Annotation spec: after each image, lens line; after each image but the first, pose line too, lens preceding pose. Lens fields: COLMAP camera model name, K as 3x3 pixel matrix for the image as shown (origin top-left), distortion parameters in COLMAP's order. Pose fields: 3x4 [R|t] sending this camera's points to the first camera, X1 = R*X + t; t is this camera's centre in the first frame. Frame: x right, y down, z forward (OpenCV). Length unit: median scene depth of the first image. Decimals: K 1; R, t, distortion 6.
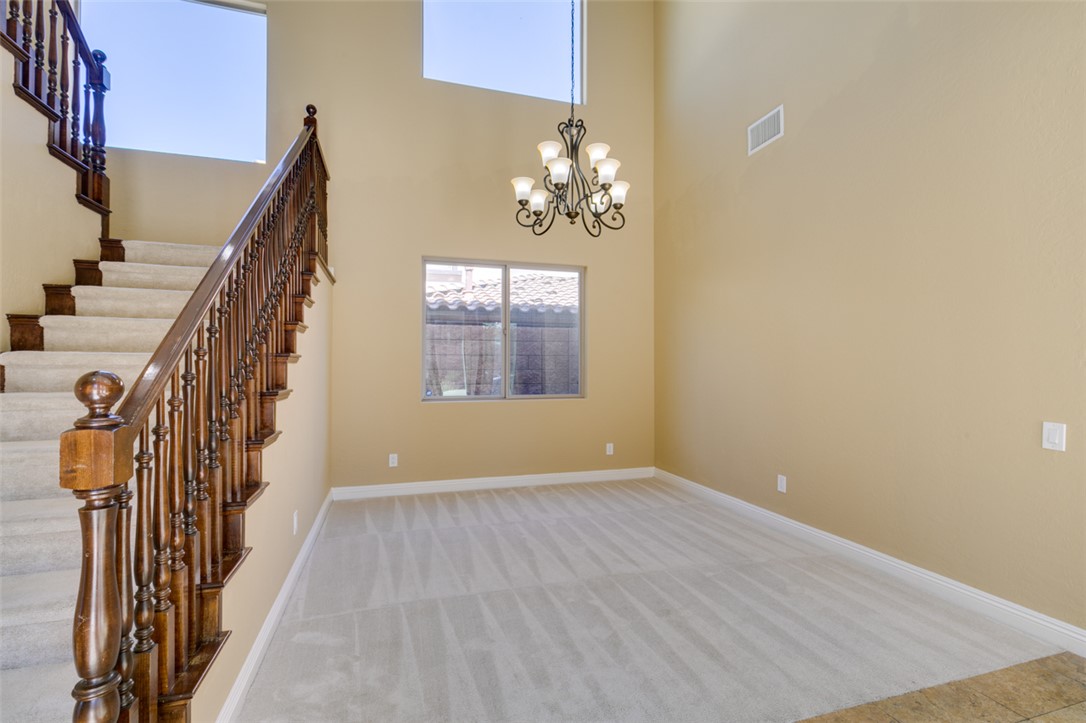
lens RADIAL K [[488.9, 0, 543.3], [0, 488.9, 361.4], [0, 0, 1]] dist [0.001781, 0.000398]
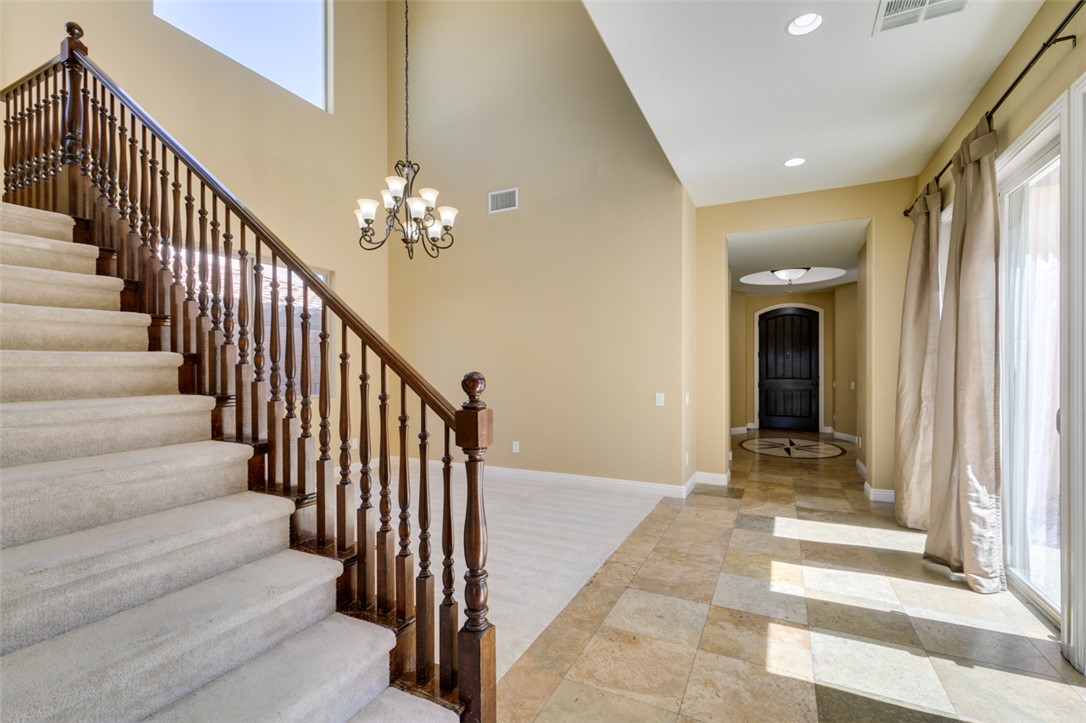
lens RADIAL K [[488.9, 0, 540.9], [0, 488.9, 366.3], [0, 0, 1]] dist [0.001781, 0.000398]
pose [[0.684301, 0.000778, 0.729199, -0.797682], [-0.008926, 0.999933, 0.007310, -0.005783], [-0.729145, -0.011512, 0.684262, -0.082402]]
